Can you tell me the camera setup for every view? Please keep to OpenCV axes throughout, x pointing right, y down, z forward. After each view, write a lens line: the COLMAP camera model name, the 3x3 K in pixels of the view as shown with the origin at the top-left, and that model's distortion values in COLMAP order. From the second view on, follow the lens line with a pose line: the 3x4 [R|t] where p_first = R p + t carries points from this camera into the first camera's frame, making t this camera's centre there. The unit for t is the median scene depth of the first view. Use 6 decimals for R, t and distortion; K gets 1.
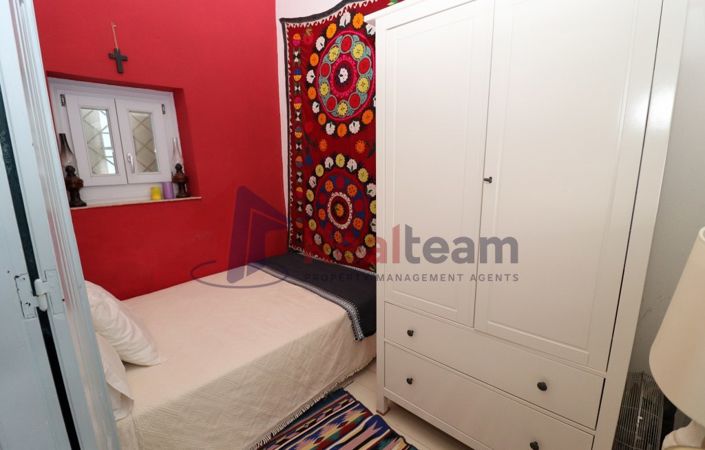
lens RADIAL K [[326.3, 0, 354.3], [0, 326.3, 227.7], [0, 0, 1]] dist [-0.007856, -0.006884]
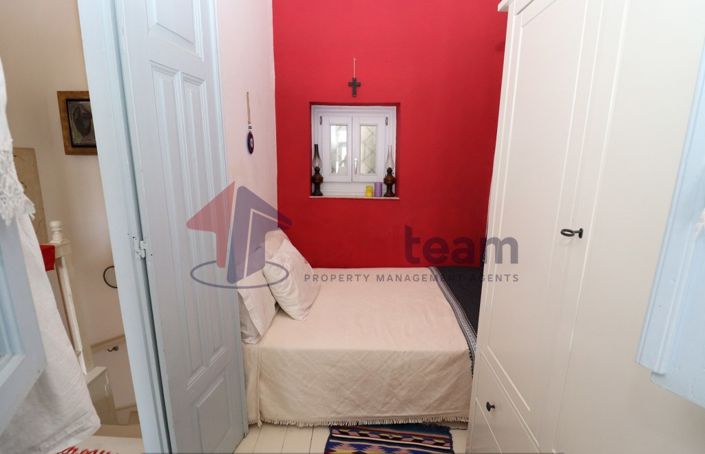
lens RADIAL K [[326.3, 0, 351.2], [0, 326.3, 227.9], [0, 0, 1]] dist [-0.007856, -0.006884]
pose [[0.667701, 0.177339, -0.722998, 0.270351], [-0.170894, 0.981788, 0.082992, -0.063391], [0.724549, 0.068142, 0.685847, 0.123355]]
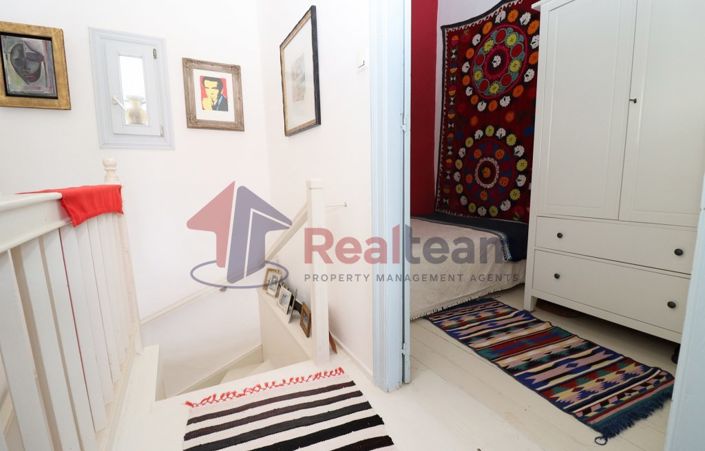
lens RADIAL K [[326.3, 0, 353.9], [0, 326.3, 228.4], [0, 0, 1]] dist [-0.007856, -0.006884]
pose [[0.943362, 0.046392, -0.328504, -0.110844], [-0.061998, 0.997383, -0.037186, 0.245326], [0.325919, 0.055447, 0.943770, -0.306845]]
